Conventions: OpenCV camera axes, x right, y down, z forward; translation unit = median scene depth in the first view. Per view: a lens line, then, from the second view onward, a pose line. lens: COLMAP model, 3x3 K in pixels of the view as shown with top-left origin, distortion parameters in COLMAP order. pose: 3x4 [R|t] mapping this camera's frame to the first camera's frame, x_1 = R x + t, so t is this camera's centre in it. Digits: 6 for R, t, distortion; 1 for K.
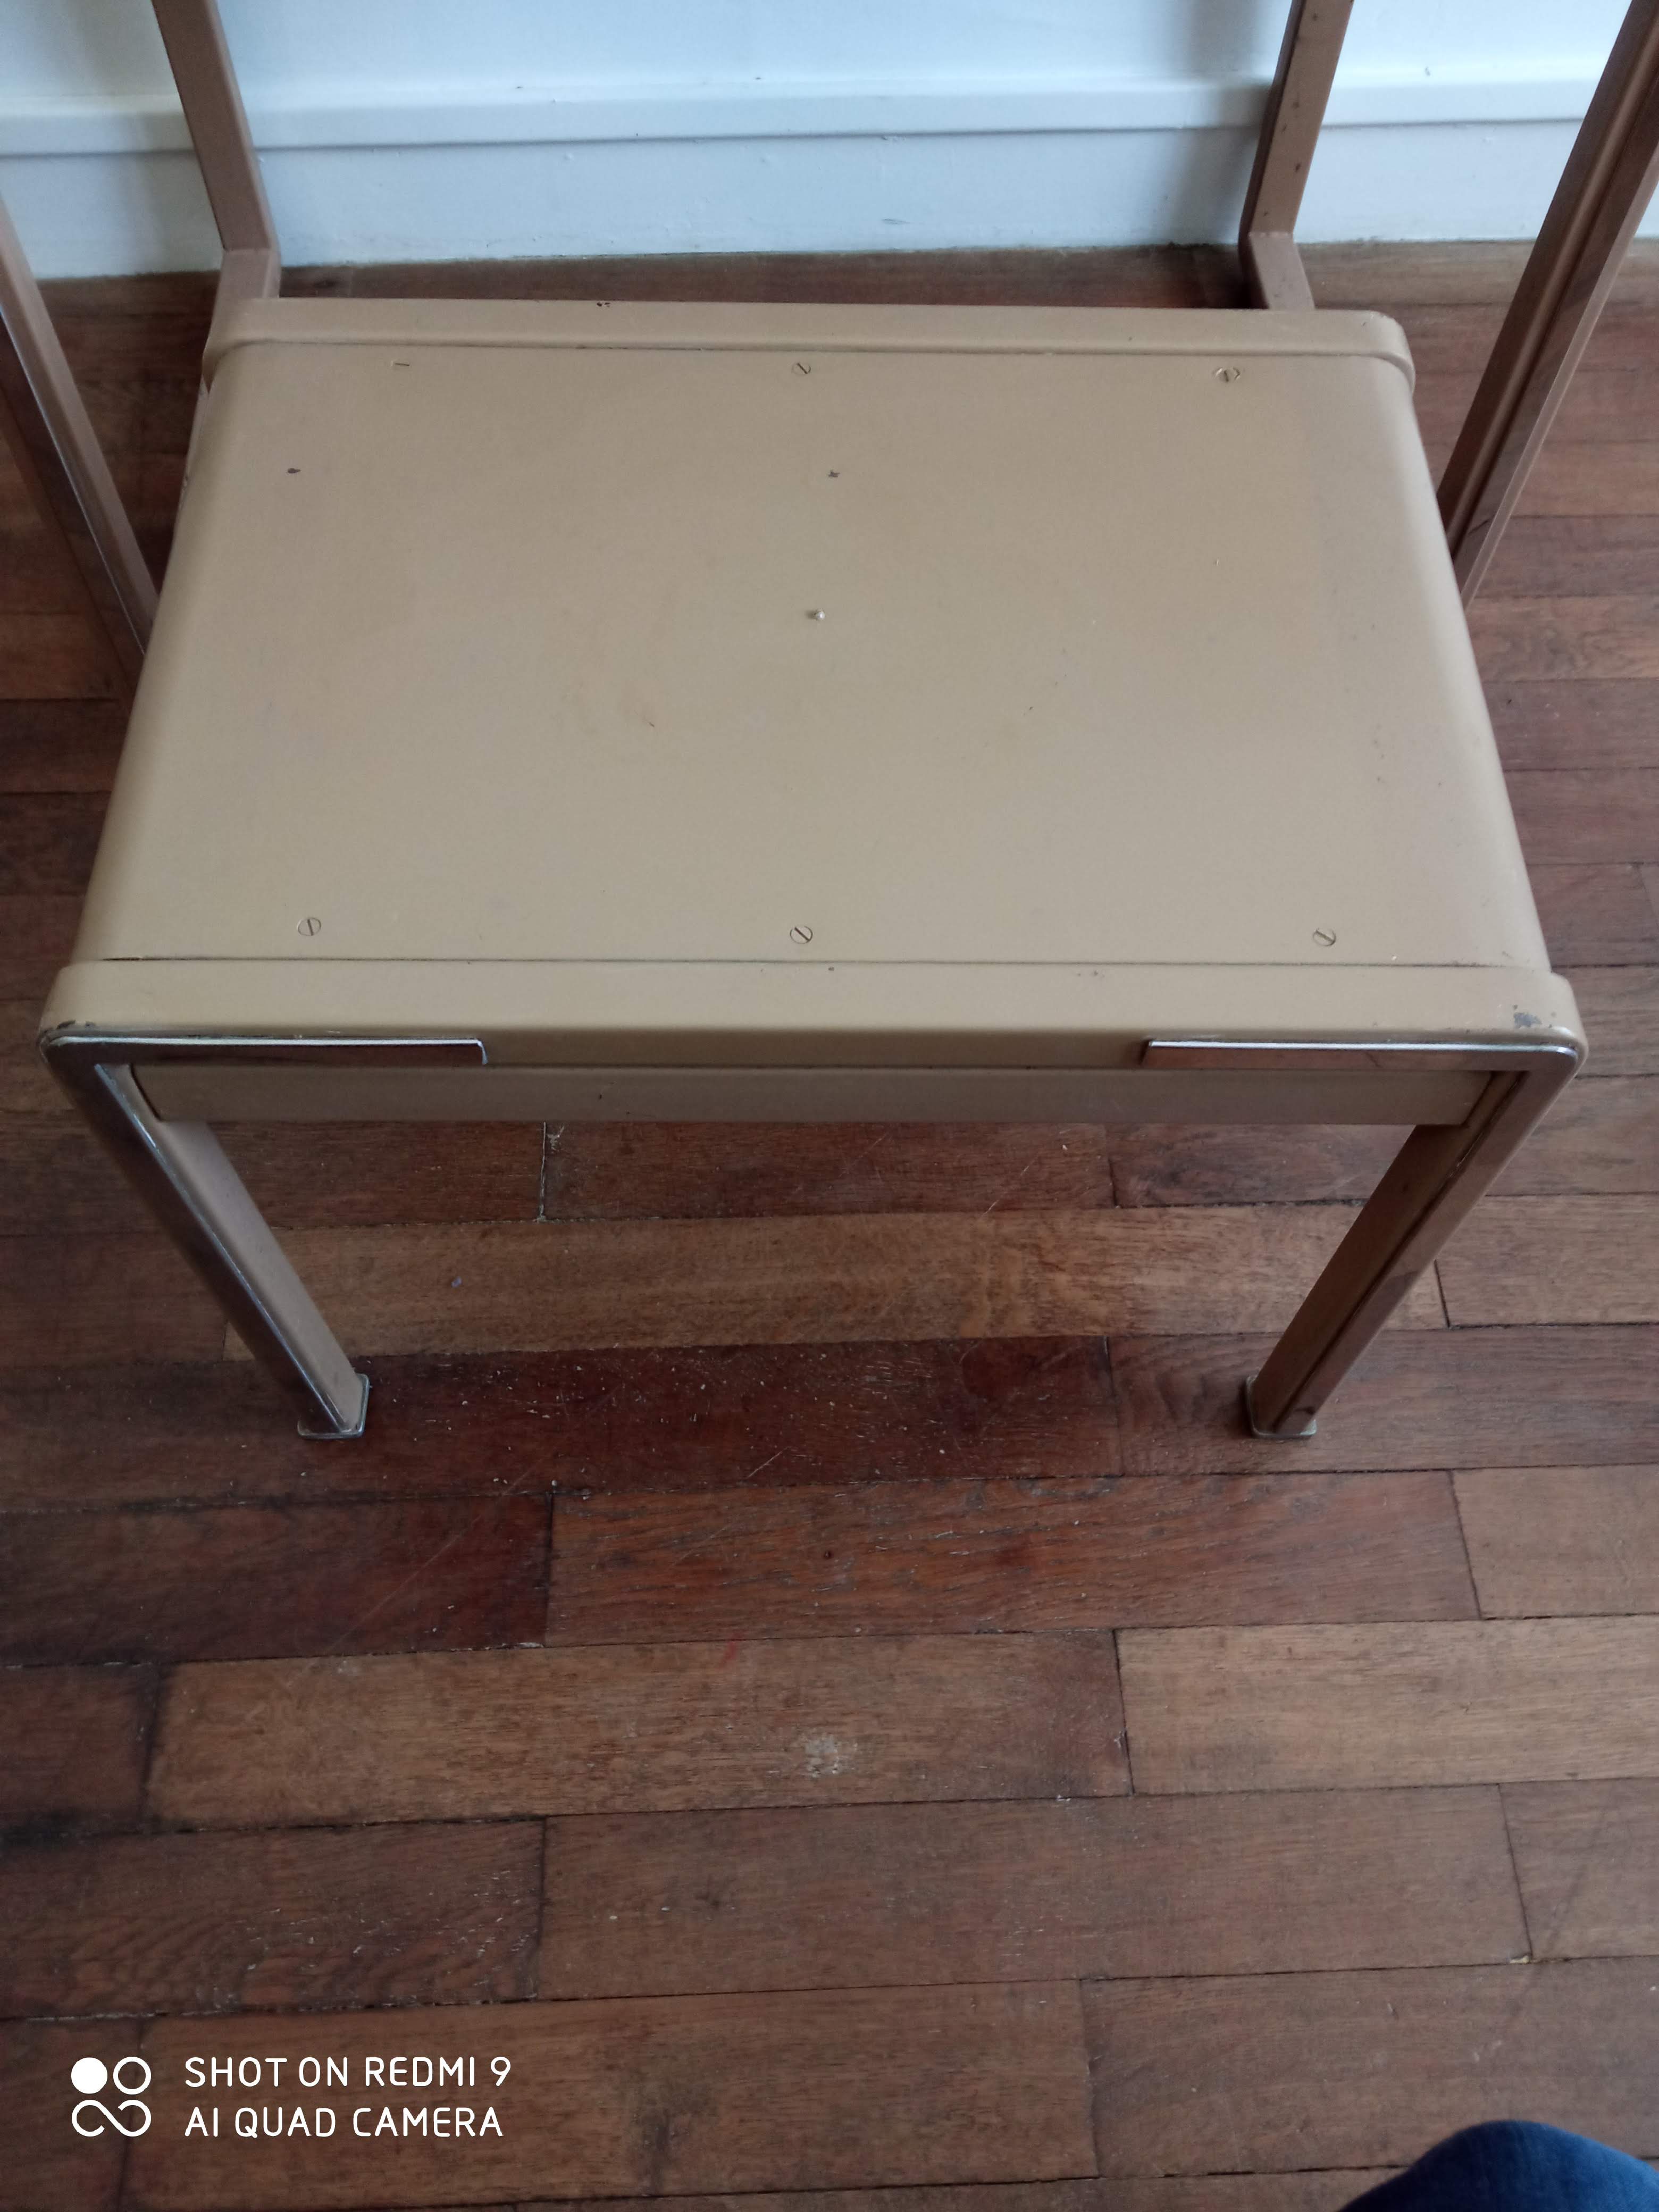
lens RADIAL K [[1815.5, 0, 836.6], [0, 1815.5, 1107.5], [0, 0, 1]] dist [0.084422, -0.148177]
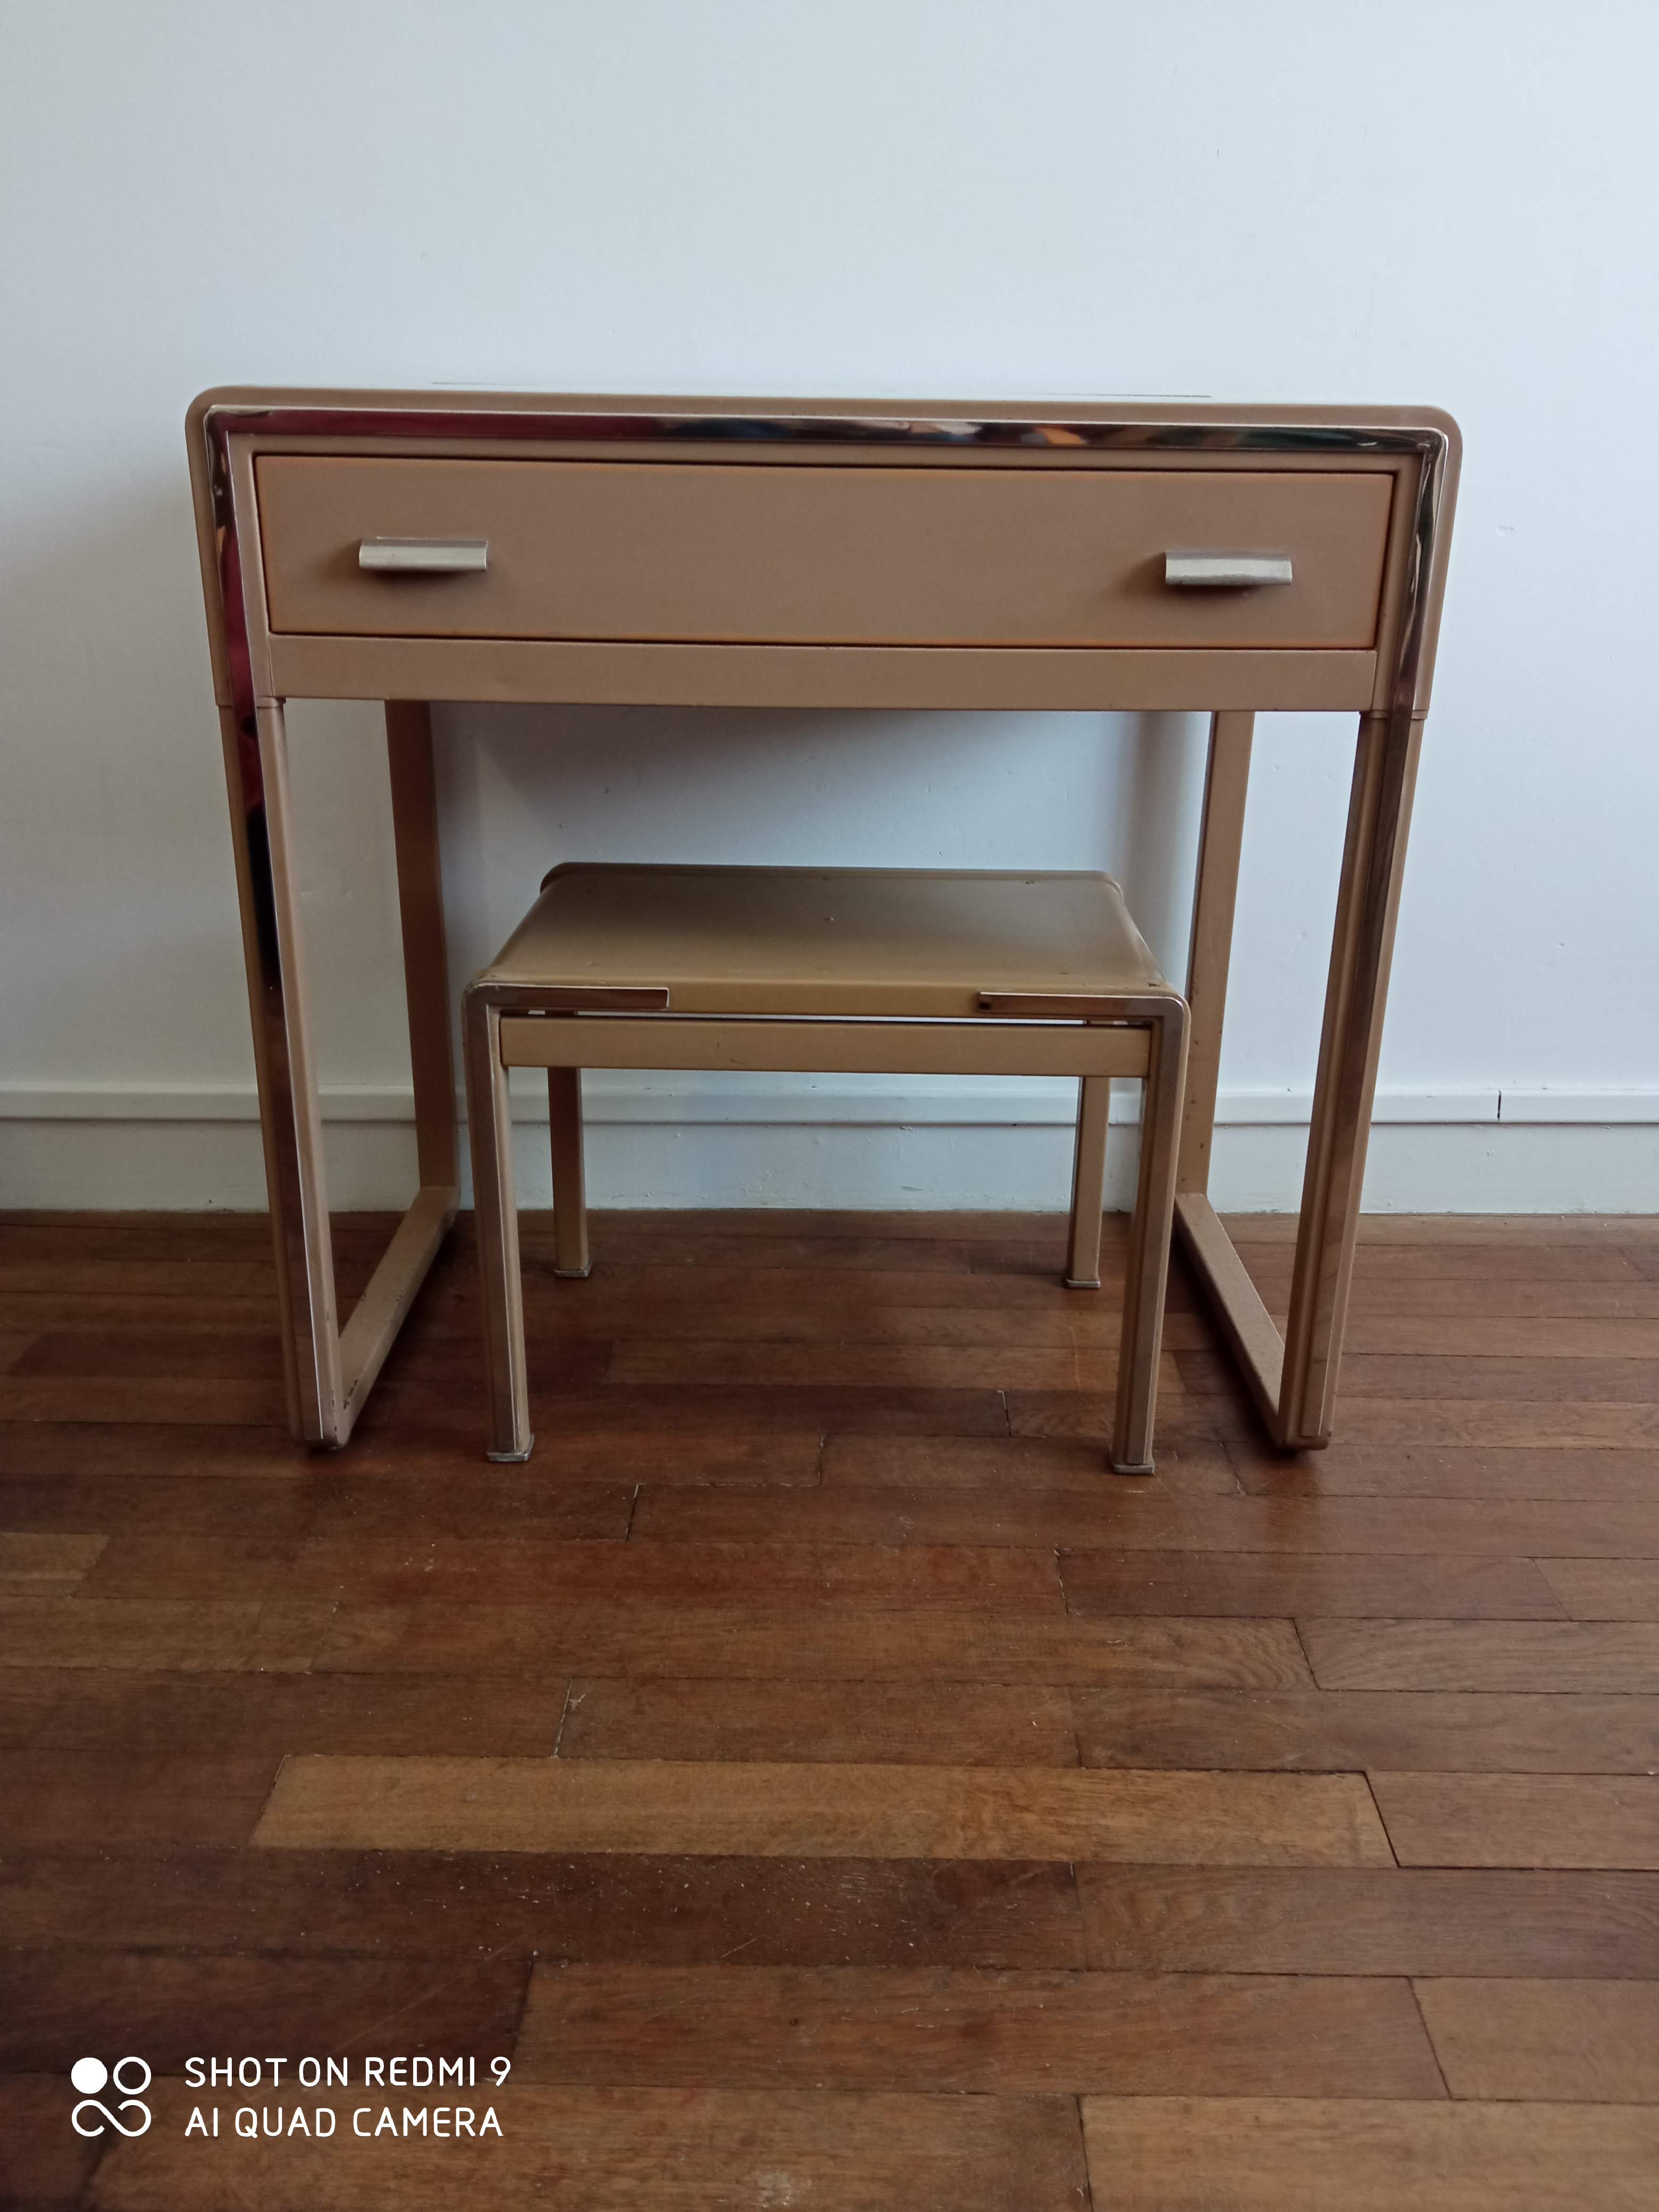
lens RADIAL K [[1815.5, 0, 832.8], [0, 1815.5, 1100.1], [0, 0, 1]] dist [0.084422, -0.148177]
pose [[0.998701, 0.007989, -0.050320, 0.061430], [-0.038395, 0.767252, -0.640196, 0.485511], [0.033494, 0.641296, 0.766562, -0.105558]]
